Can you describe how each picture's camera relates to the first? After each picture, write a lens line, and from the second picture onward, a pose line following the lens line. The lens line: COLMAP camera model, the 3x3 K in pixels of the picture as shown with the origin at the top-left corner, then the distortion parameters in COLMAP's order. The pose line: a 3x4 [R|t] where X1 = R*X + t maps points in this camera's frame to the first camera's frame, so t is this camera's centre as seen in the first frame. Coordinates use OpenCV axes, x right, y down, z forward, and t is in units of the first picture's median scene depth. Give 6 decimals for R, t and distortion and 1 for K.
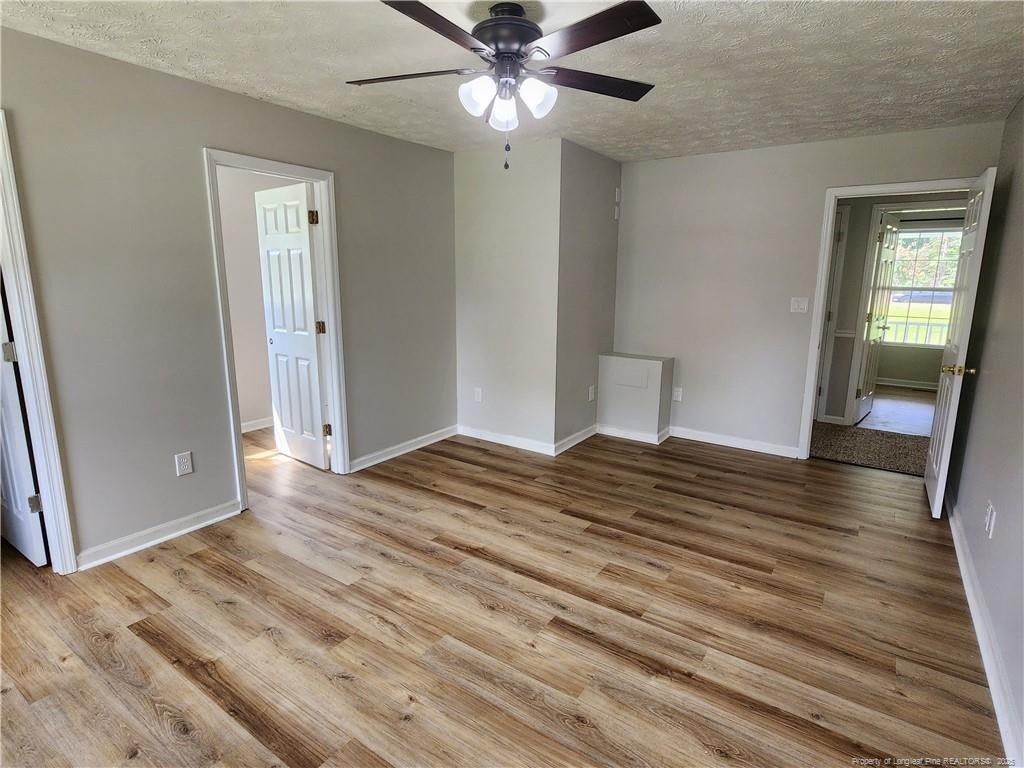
lens RADIAL K [[536.1, 0, 514.5], [0, 536.1, 381.7], [0, 0, 1]] dist [-0.001815, 0.000673]
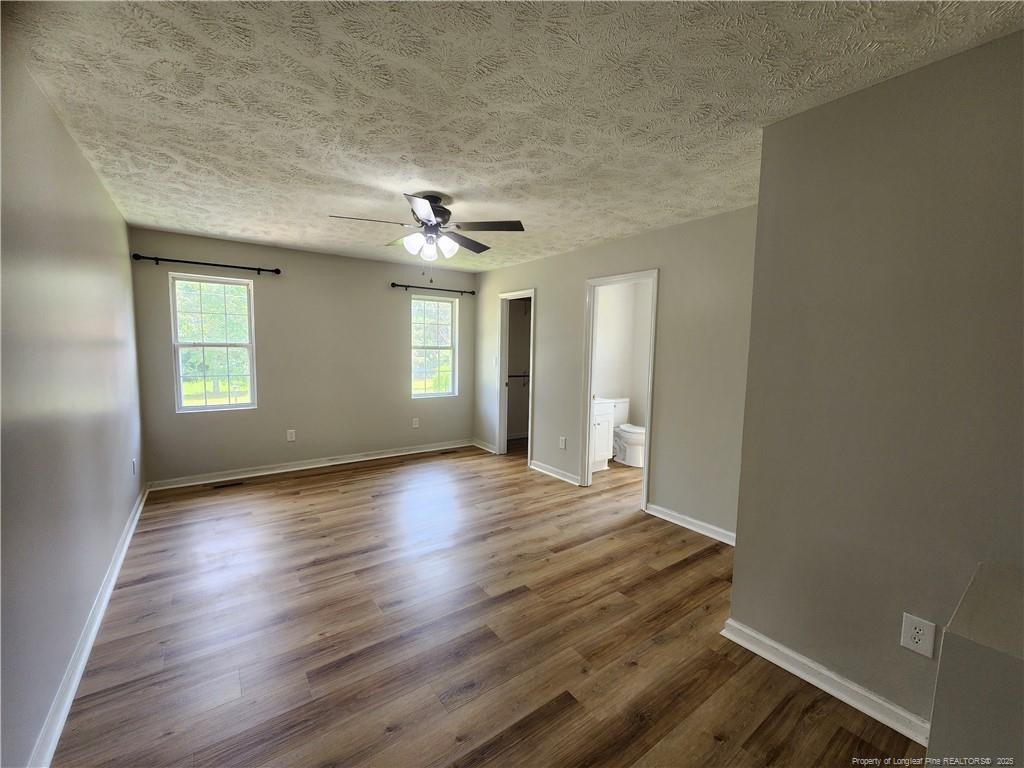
lens RADIAL K [[421.5, 0, 513.6], [0, 421.5, 384.6], [0, 0, 1]] dist [-0.003399, -0.000335]
pose [[-0.330978, 0.070475, -0.941003, 0.839415], [-0.207224, 0.967437, 0.145341, -0.230471], [0.920604, 0.243103, -0.305596, 1.206195]]
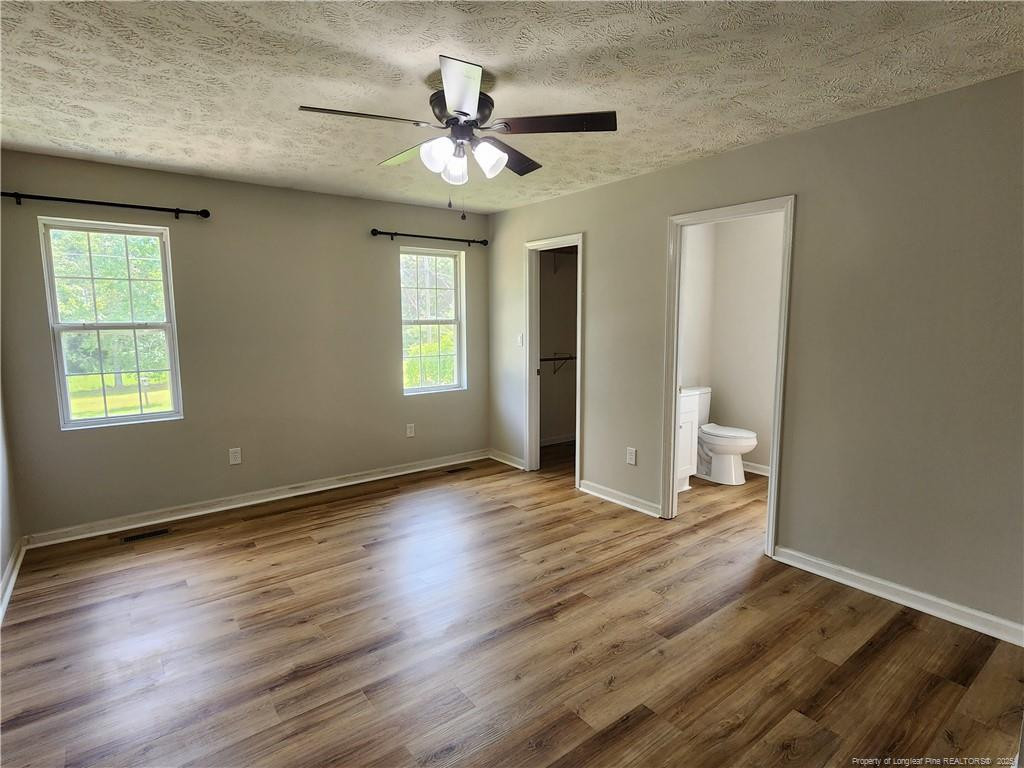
lens RADIAL K [[536.1, 0, 513.1], [0, 536.1, 383.9], [0, 0, 1]] dist [-0.001815, 0.000673]
pose [[-0.310176, 0.110265, -0.944263, 0.706143], [-0.185646, 0.967104, 0.173914, -0.196196], [0.932377, 0.229243, -0.279502, 1.017348]]
